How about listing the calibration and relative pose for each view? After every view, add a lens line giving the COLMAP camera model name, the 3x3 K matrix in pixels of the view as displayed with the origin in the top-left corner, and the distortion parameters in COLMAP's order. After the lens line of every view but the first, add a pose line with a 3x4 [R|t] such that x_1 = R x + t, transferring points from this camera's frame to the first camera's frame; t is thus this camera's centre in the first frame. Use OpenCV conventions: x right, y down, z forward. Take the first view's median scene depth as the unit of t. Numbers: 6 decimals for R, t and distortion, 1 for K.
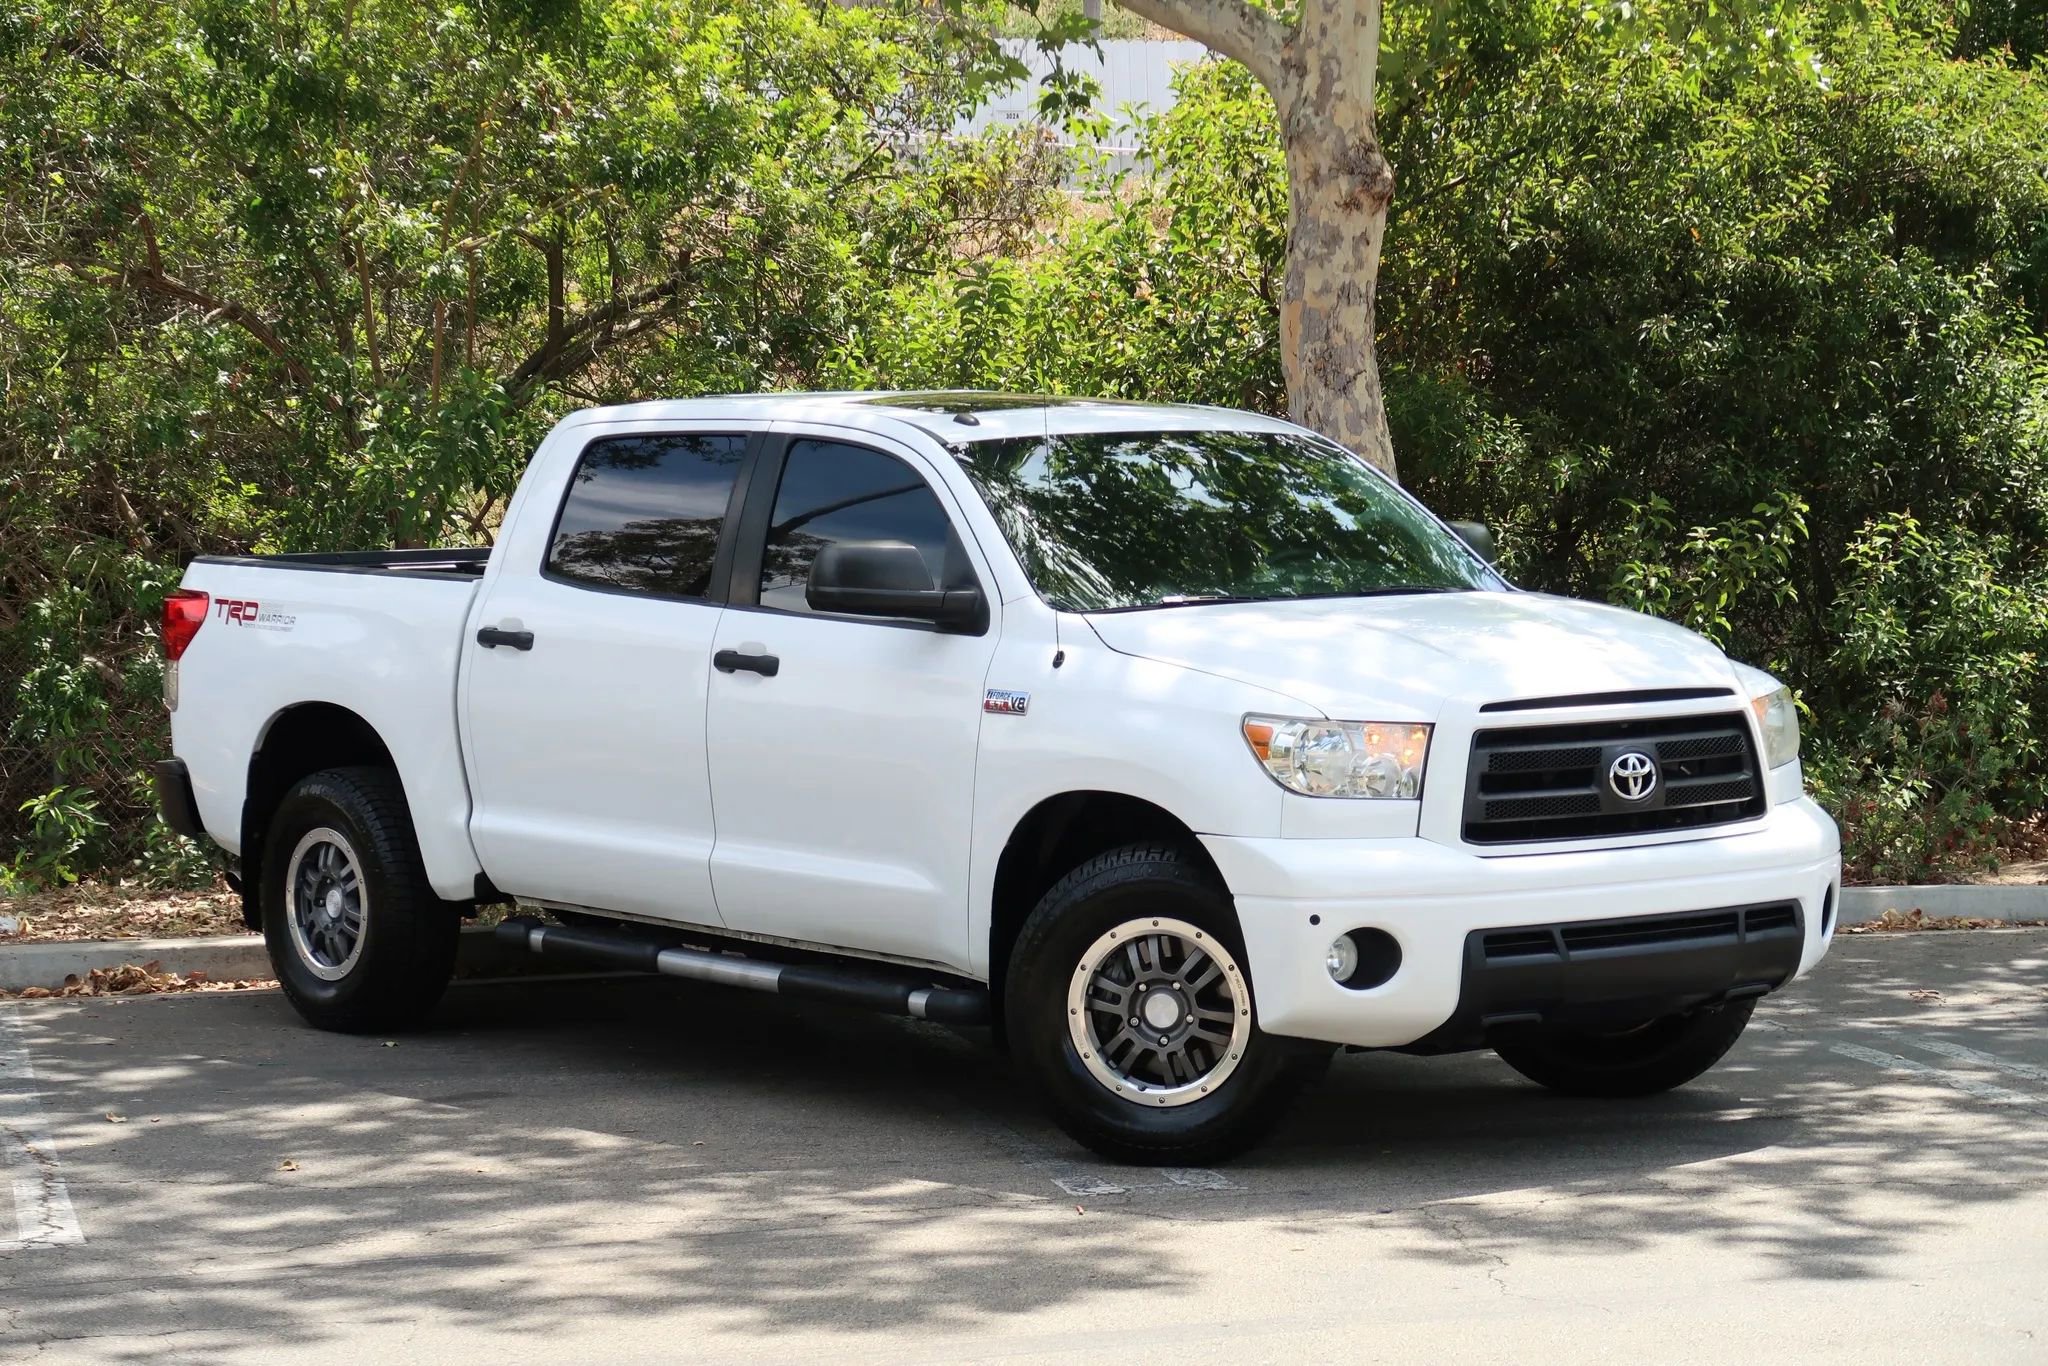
lens RADIAL K [[4890.8, 0, 1024.0], [0, 4890.8, 683.0], [0, 0, 1]] dist [-0.025734, 0.177307]
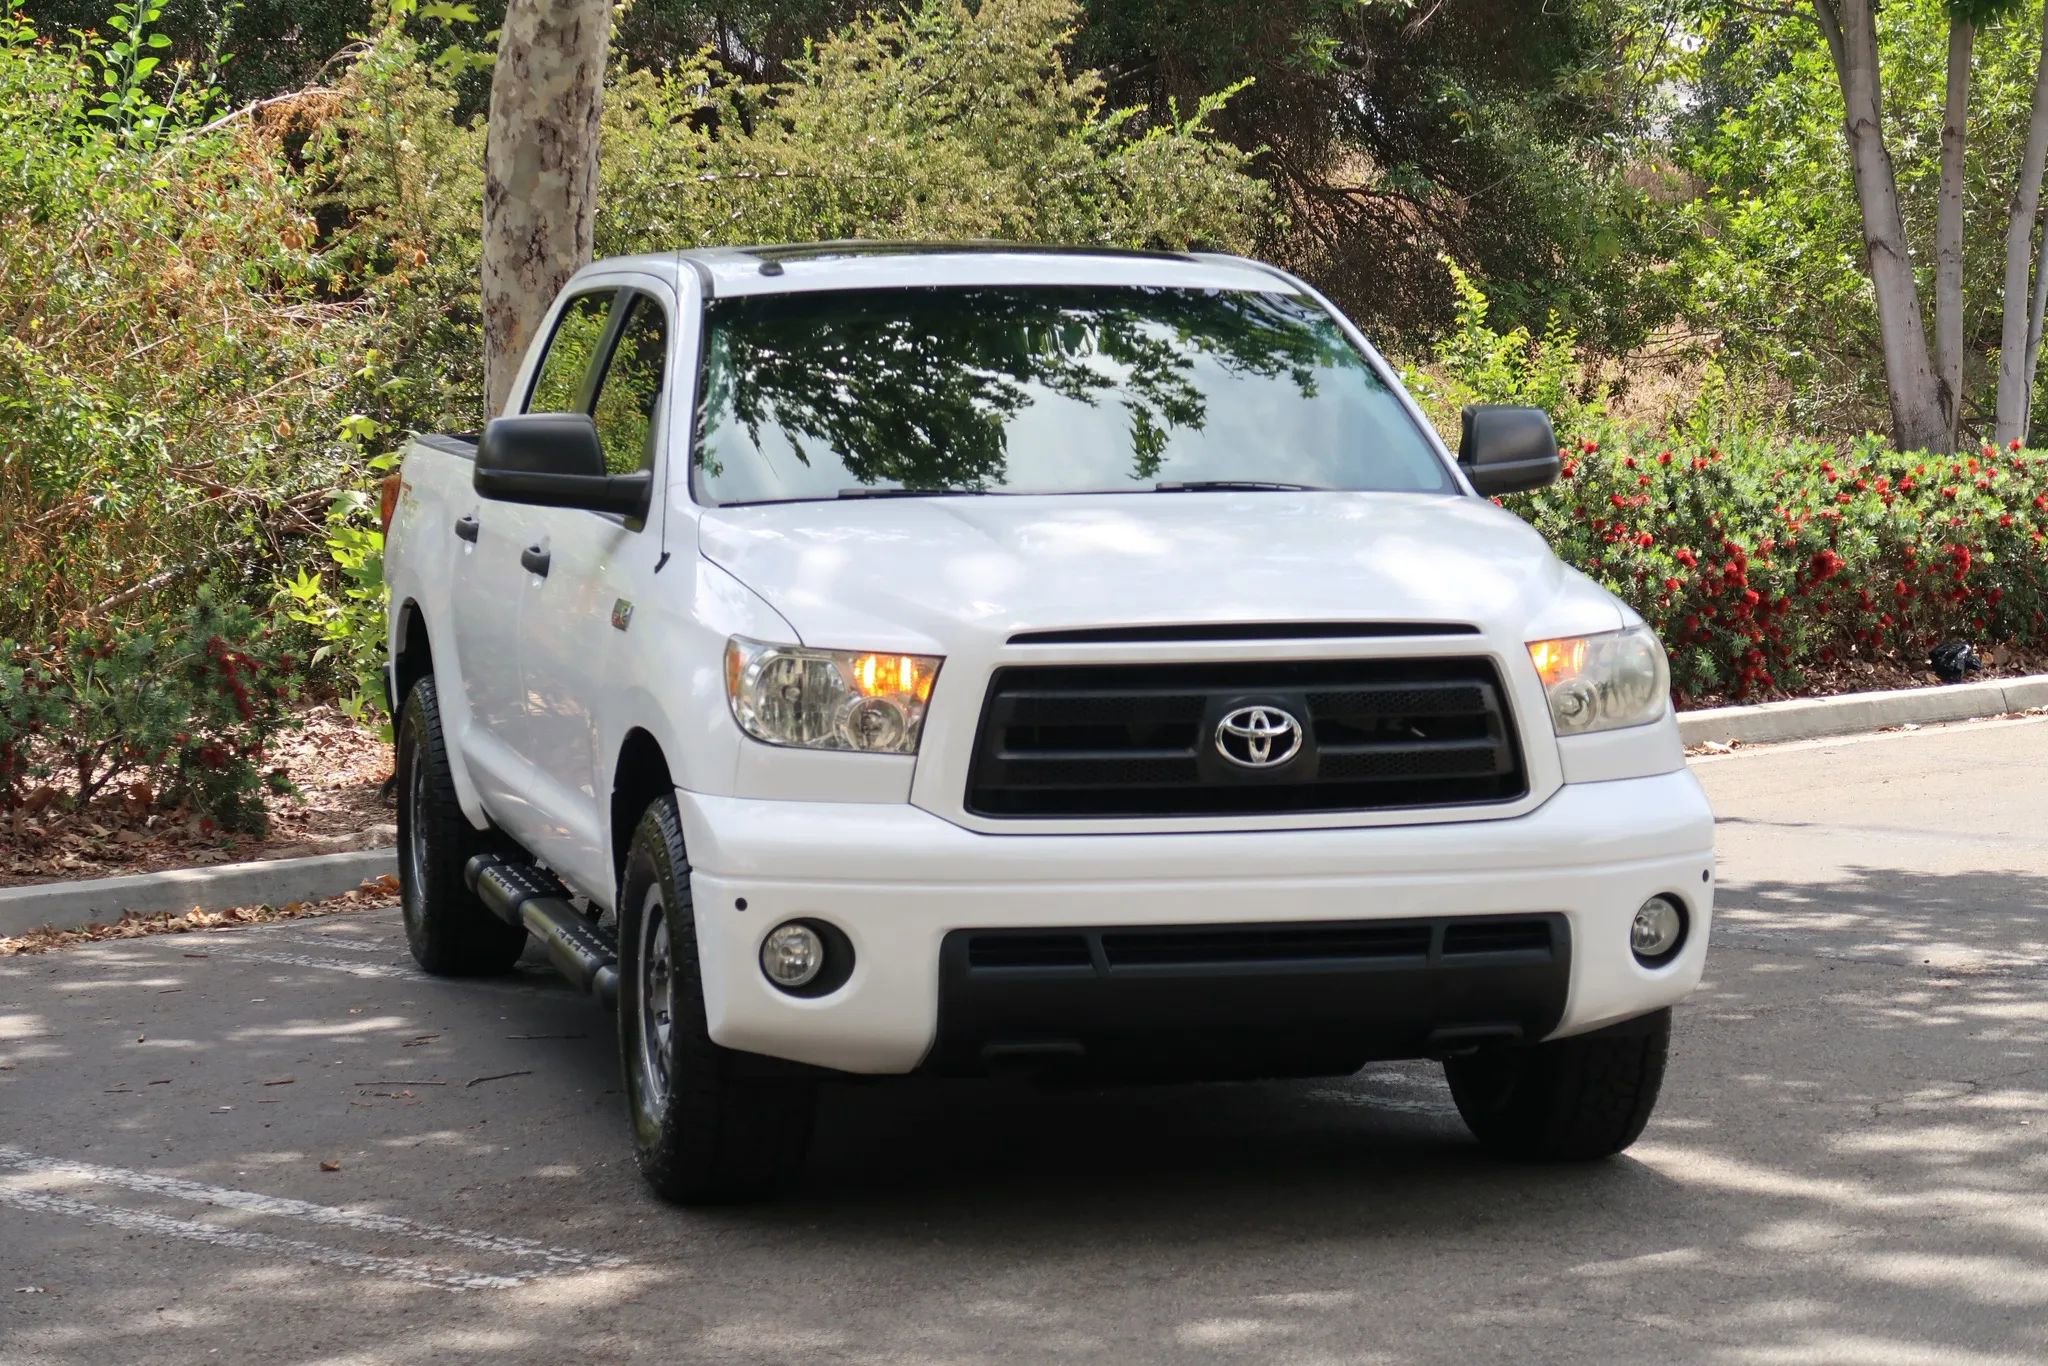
lens RADIAL K [[4890.8, 0, 1024.0], [0, 4890.8, 683.0], [0, 0, 1]] dist [-0.025734, 0.177307]
pose [[0.900821, 0.035812, -0.432712, 0.403661], [-0.028011, 0.999310, 0.024393, -0.006189], [0.433287, -0.009853, 0.901202, 0.299906]]
